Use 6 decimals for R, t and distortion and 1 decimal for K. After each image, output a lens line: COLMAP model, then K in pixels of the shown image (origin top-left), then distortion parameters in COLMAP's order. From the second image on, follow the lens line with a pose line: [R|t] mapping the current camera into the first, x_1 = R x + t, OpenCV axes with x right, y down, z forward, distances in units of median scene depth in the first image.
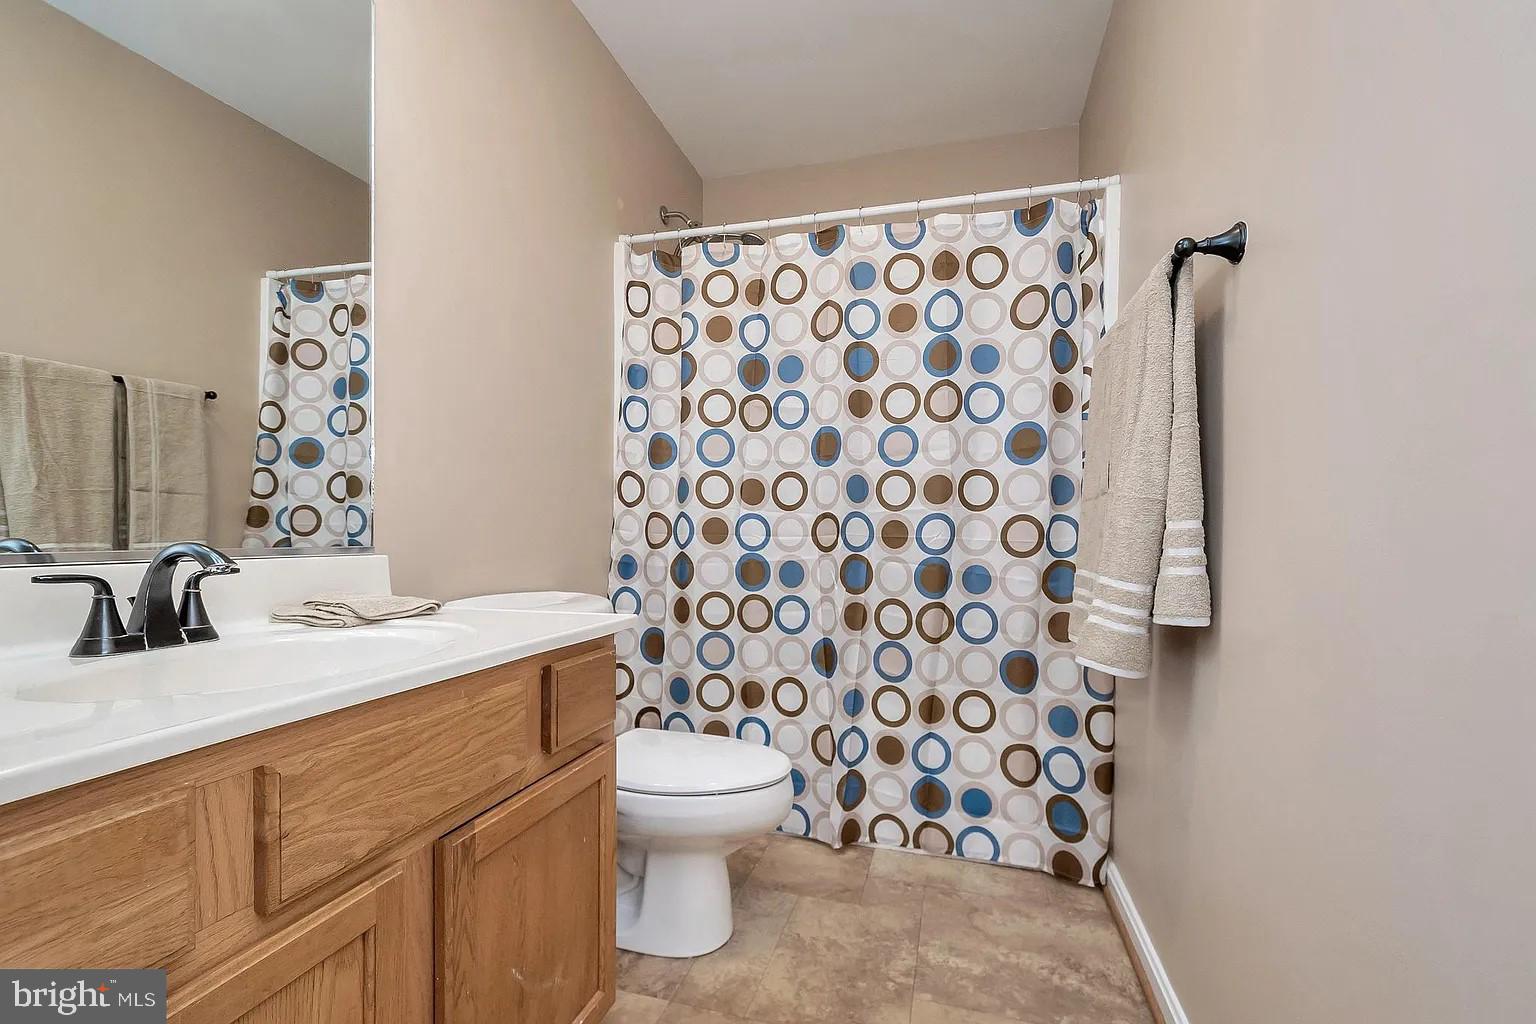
lens RADIAL K [[694.3, 0, 769.4], [0, 694.3, 548.6], [0, 0, 1]] dist [0.020017, -0.000016]
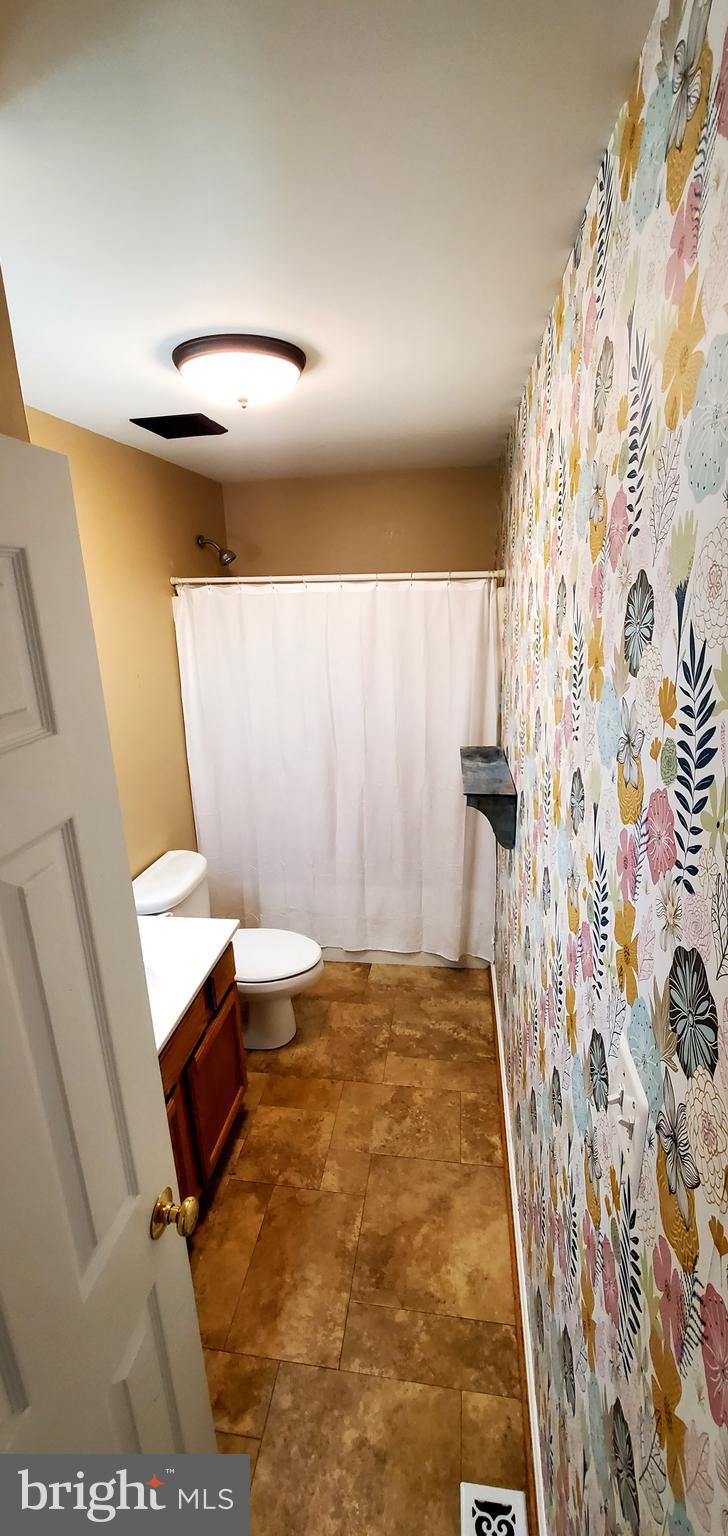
lens RADIAL K [[616.4, 0, 370.4], [0, 616.4, 758.0], [0, 0, 1]] dist [0.000564, -0.000004]
pose [[0.989632, -0.077400, 0.120983, 0.001741], [0.044102, 0.965433, 0.256894, -0.633733], [-0.136684, -0.248895, 0.958837, -0.494330]]
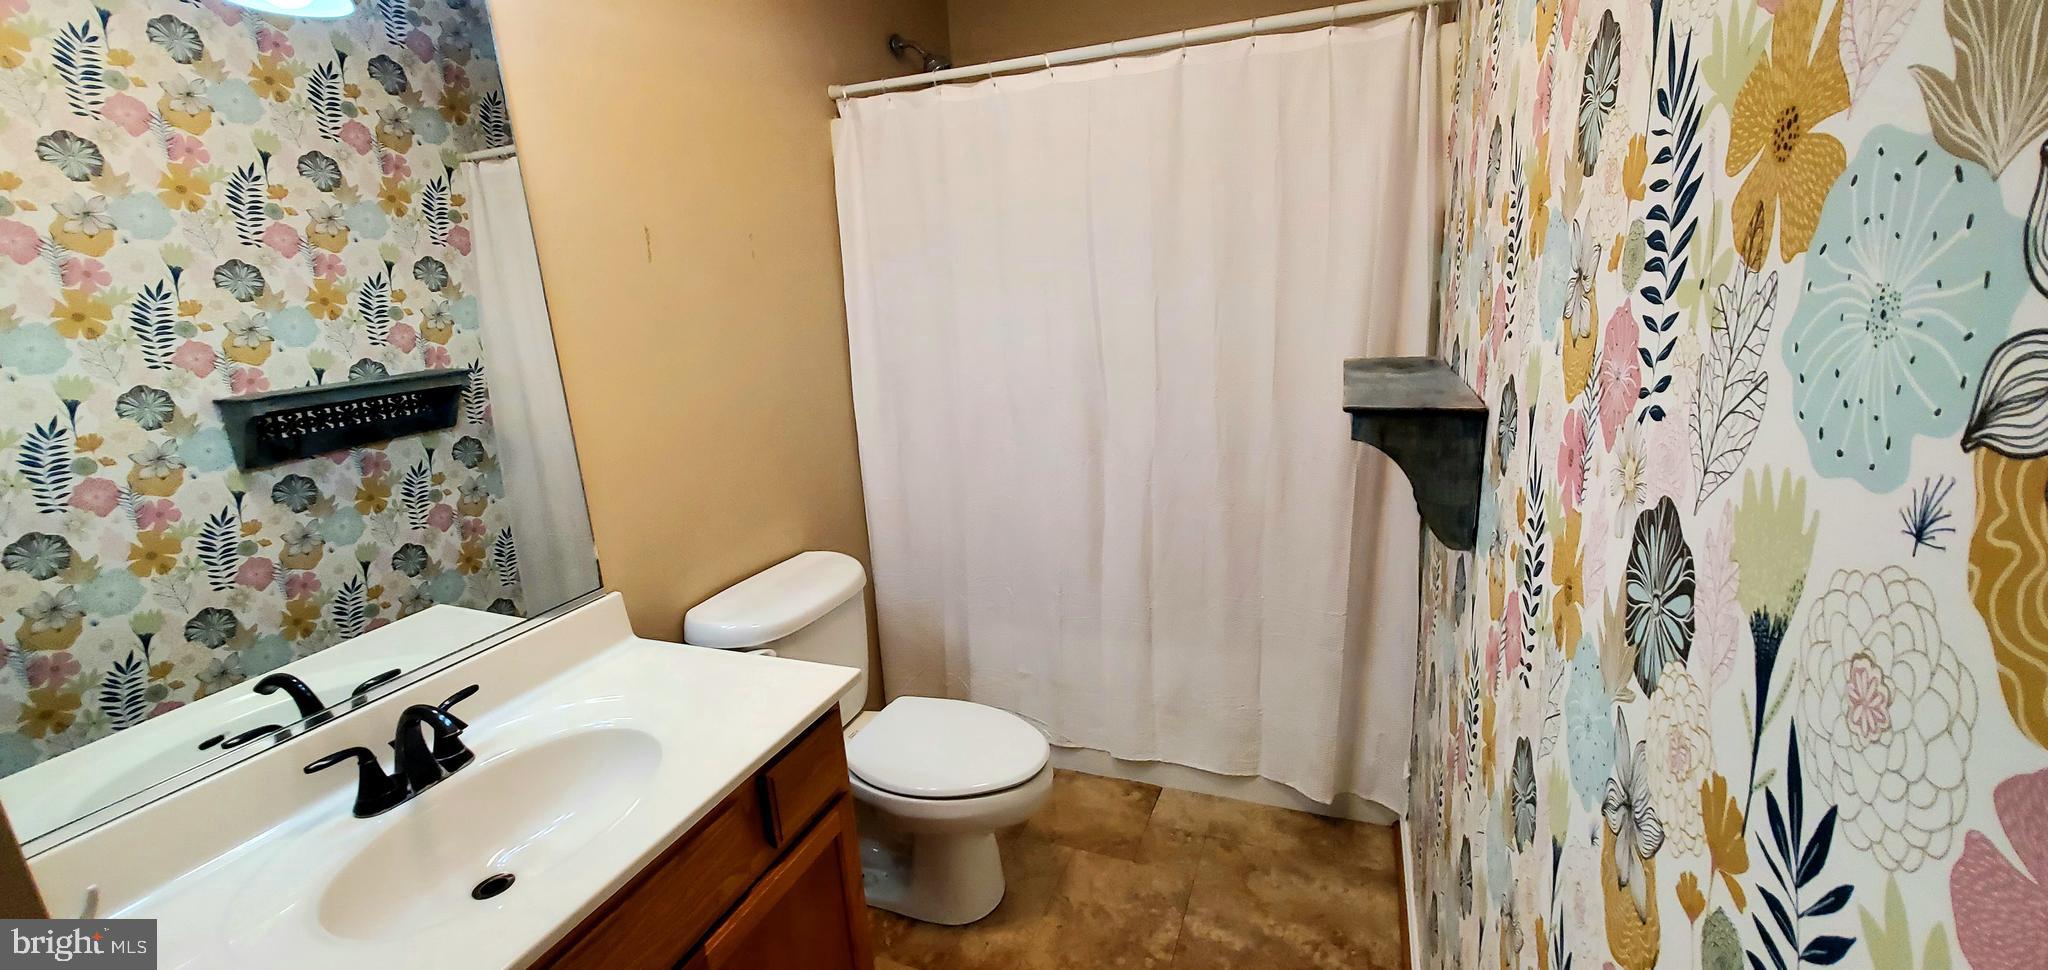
lens RADIAL K [[821.9, 0, 1014.2], [0, 821.9, 484.7], [0, 0, 1]] dist [0.000564, -0.000004]
pose [[0.990583, -0.044125, -0.129606, 0.154585], [0.073061, 0.970954, 0.227838, -0.331769], [0.115788, -0.235162, 0.965035, -0.028521]]
